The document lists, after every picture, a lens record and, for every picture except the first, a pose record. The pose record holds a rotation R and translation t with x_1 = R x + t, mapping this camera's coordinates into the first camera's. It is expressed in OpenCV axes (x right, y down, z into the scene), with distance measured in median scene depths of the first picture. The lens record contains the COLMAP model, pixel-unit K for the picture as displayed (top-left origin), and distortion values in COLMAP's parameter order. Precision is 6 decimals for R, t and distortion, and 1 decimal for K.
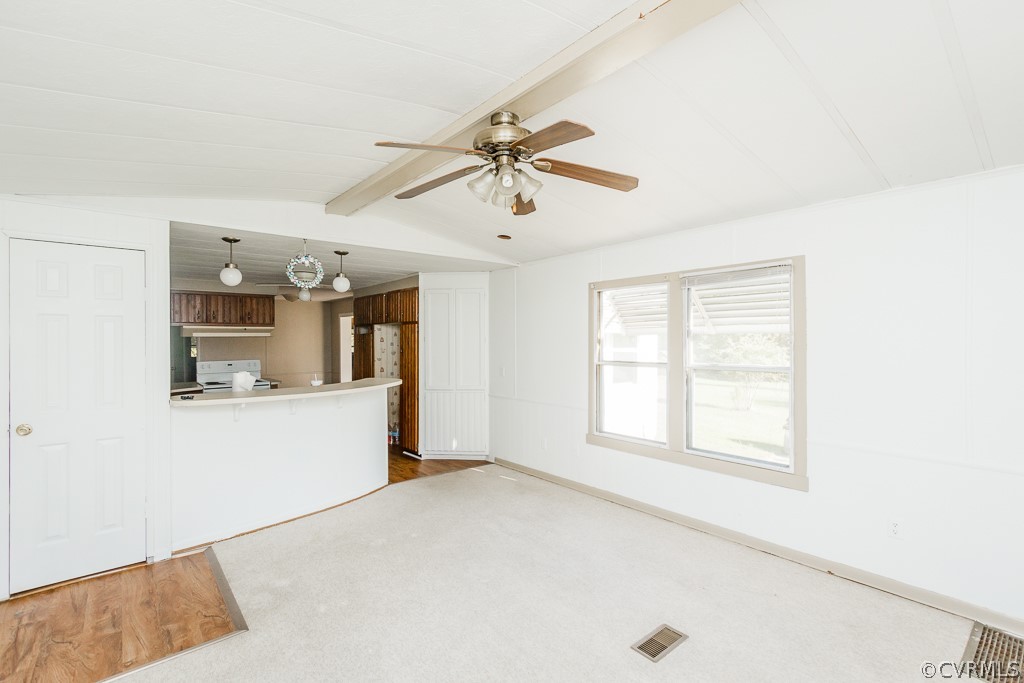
lens RADIAL K [[477.2, 0, 511.4], [0, 477.2, 332.6], [0, 0, 1]] dist [0.000371, -0.000567]
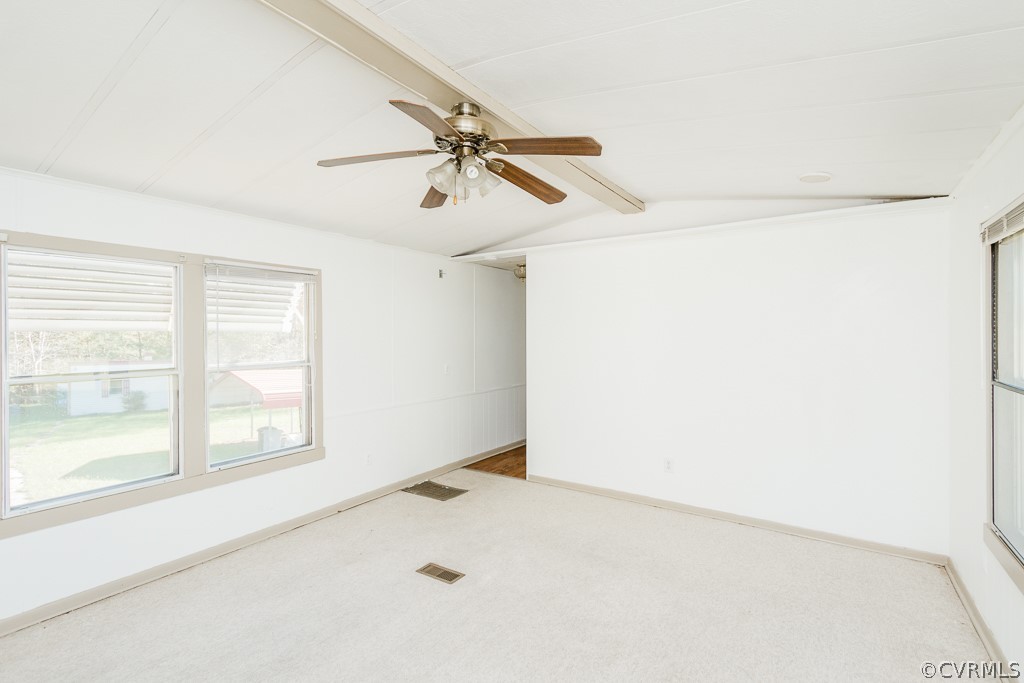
lens RADIAL K [[477.2, 0, 513.1], [0, 477.2, 337.5], [0, 0, 1]] dist [0.000371, -0.000567]
pose [[-0.295555, 0.001875, 0.955324, -0.643763], [-0.001777, 0.999995, -0.002513, 0.016004], [-0.955324, -0.002440, -0.295550, 0.798108]]
